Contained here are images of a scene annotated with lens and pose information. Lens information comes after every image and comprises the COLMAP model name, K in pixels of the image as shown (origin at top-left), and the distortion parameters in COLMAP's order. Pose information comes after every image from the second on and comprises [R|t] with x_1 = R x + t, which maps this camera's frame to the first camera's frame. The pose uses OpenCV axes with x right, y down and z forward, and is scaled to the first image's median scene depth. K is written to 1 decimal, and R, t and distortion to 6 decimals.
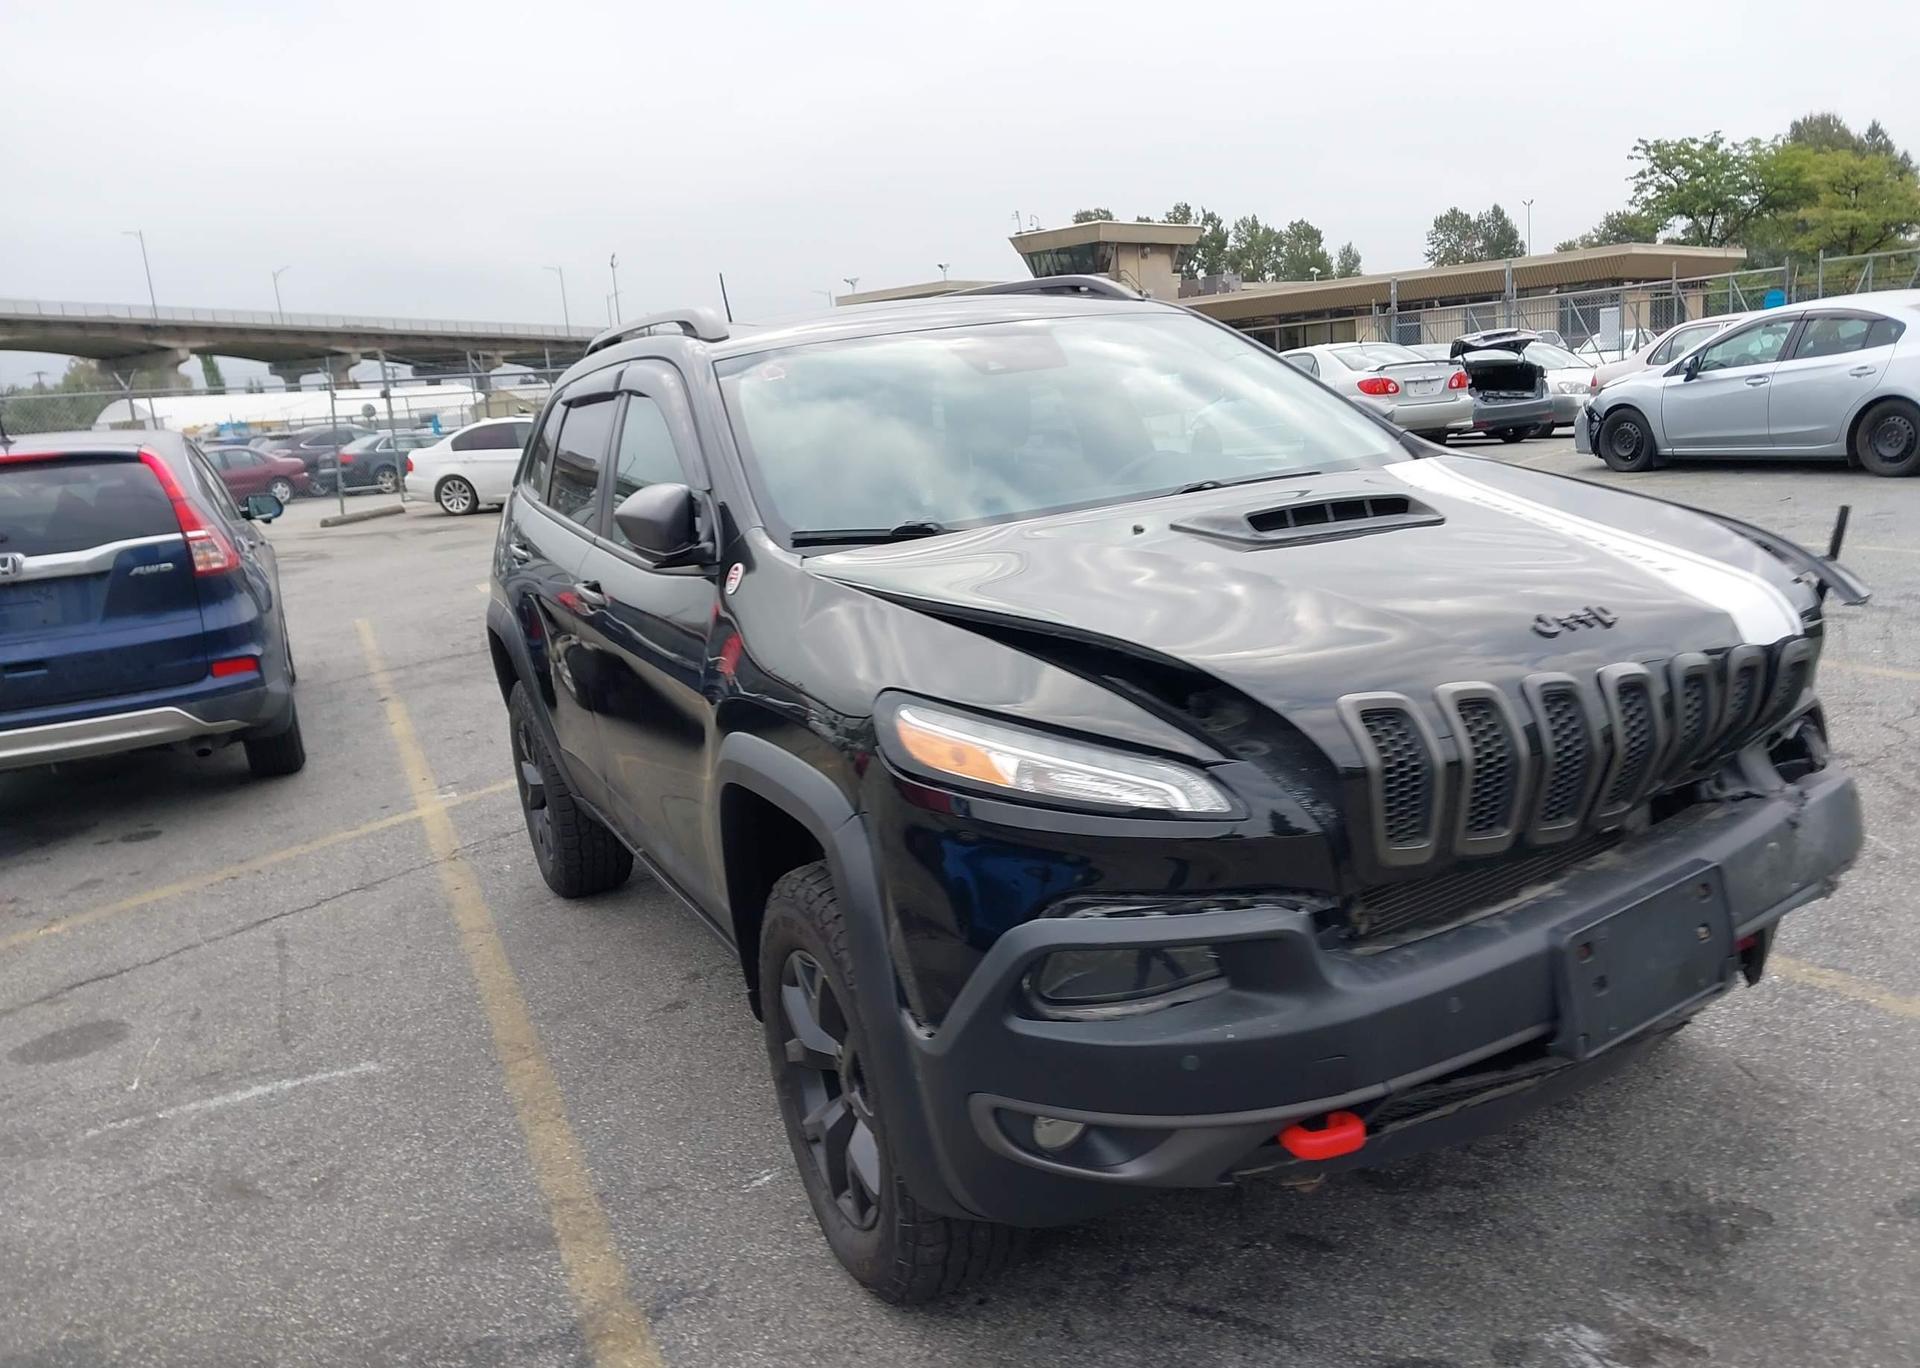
lens RADIAL K [[1572.5, 0, 956.2], [0, 1572.5, 674.6], [0, 0, 1]] dist [0.017105, -0.013890]
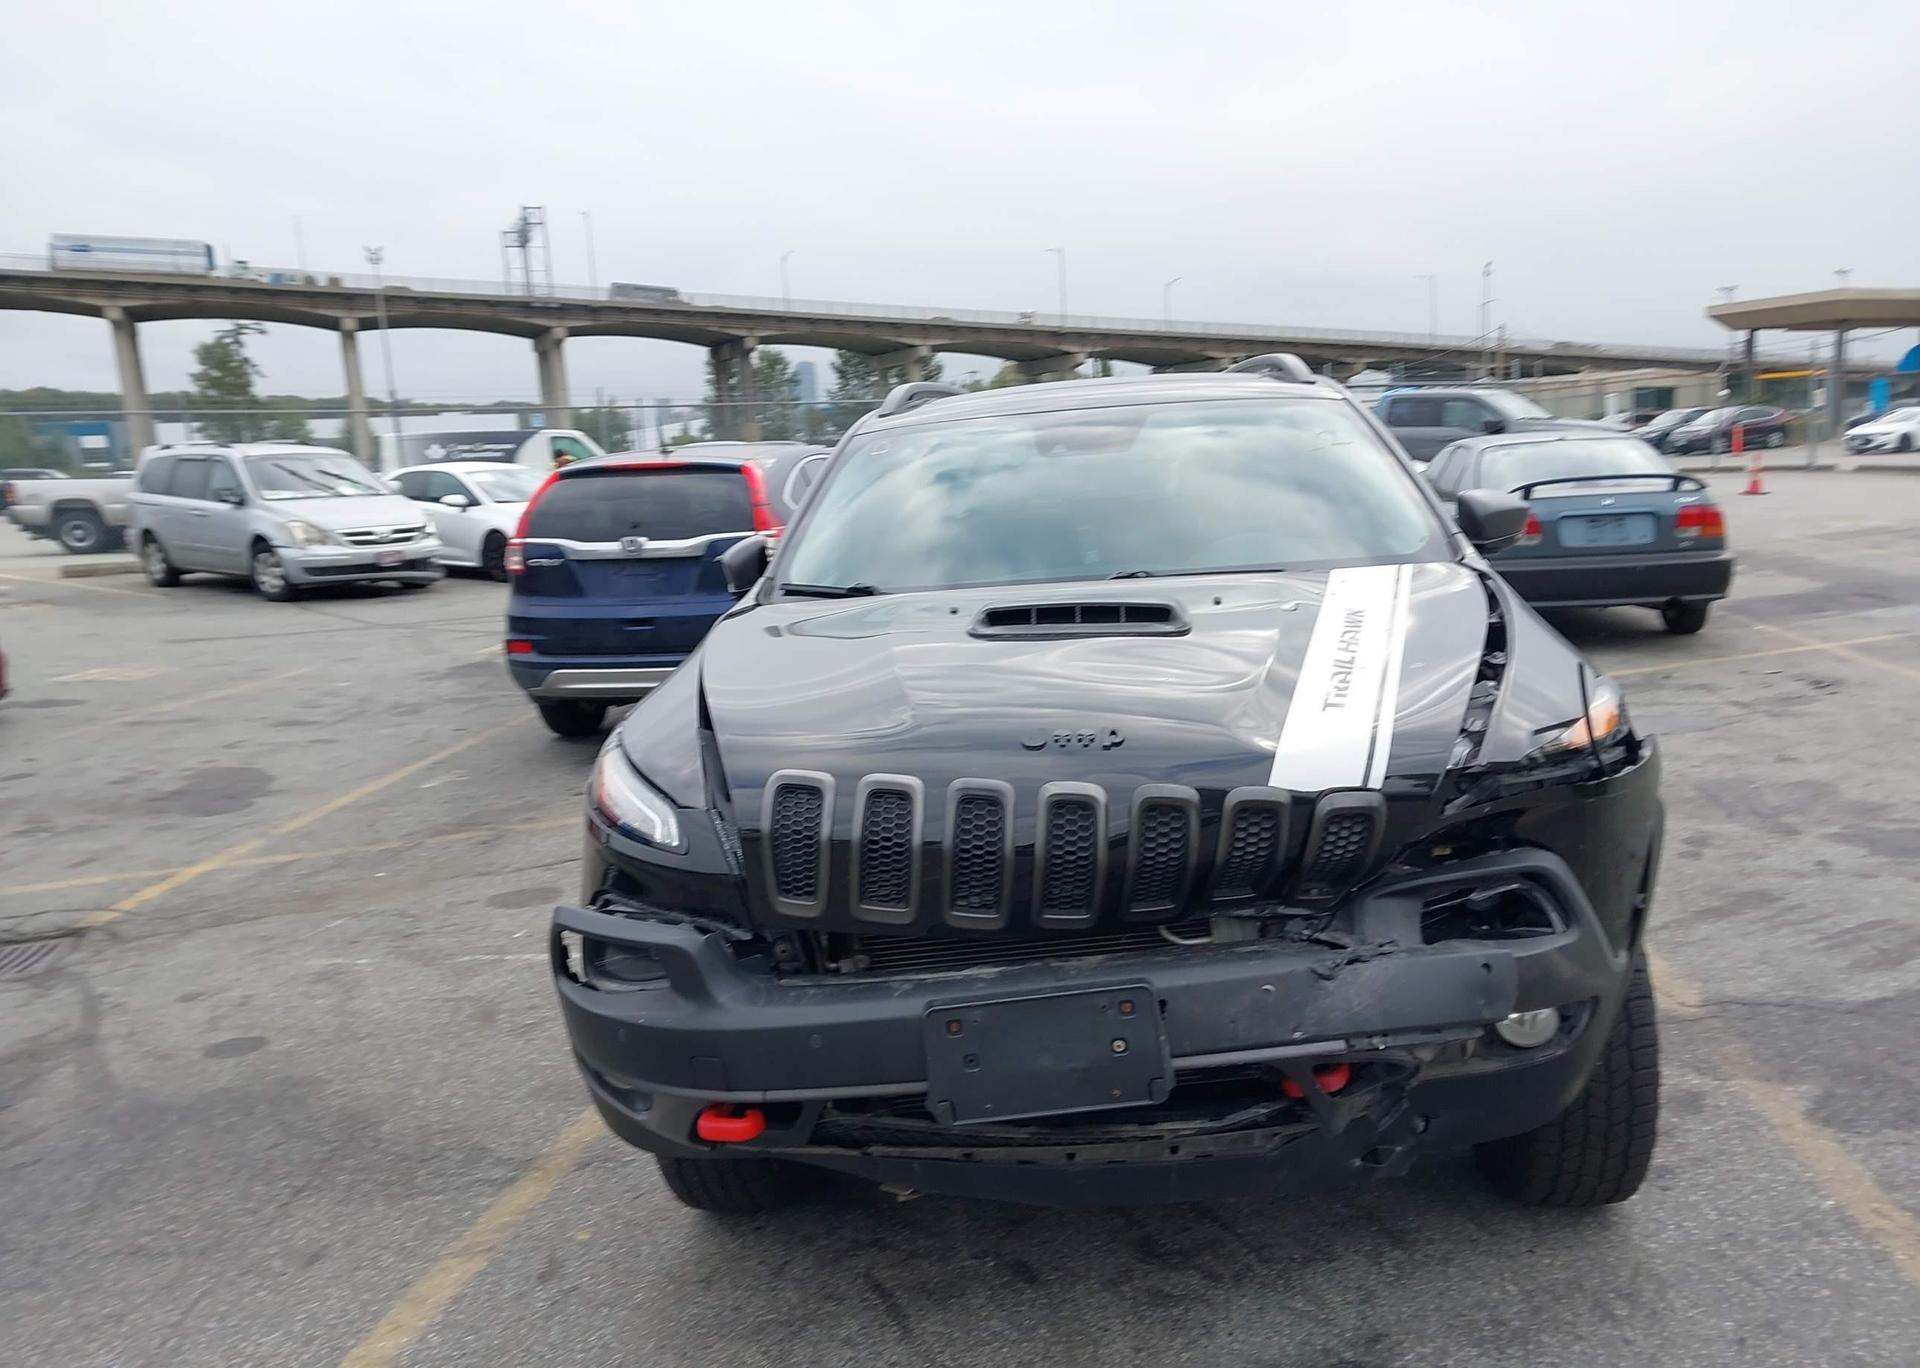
lens RADIAL K [[1572.5, 0, 961.5], [0, 1572.5, 676.2], [0, 0, 1]] dist [0.017105, -0.013890]
pose [[0.848686, 0.120350, -0.515022, 0.618047], [-0.120122, 0.992180, 0.033908, -0.073489], [0.515075, 0.033088, 0.856506, 0.018873]]
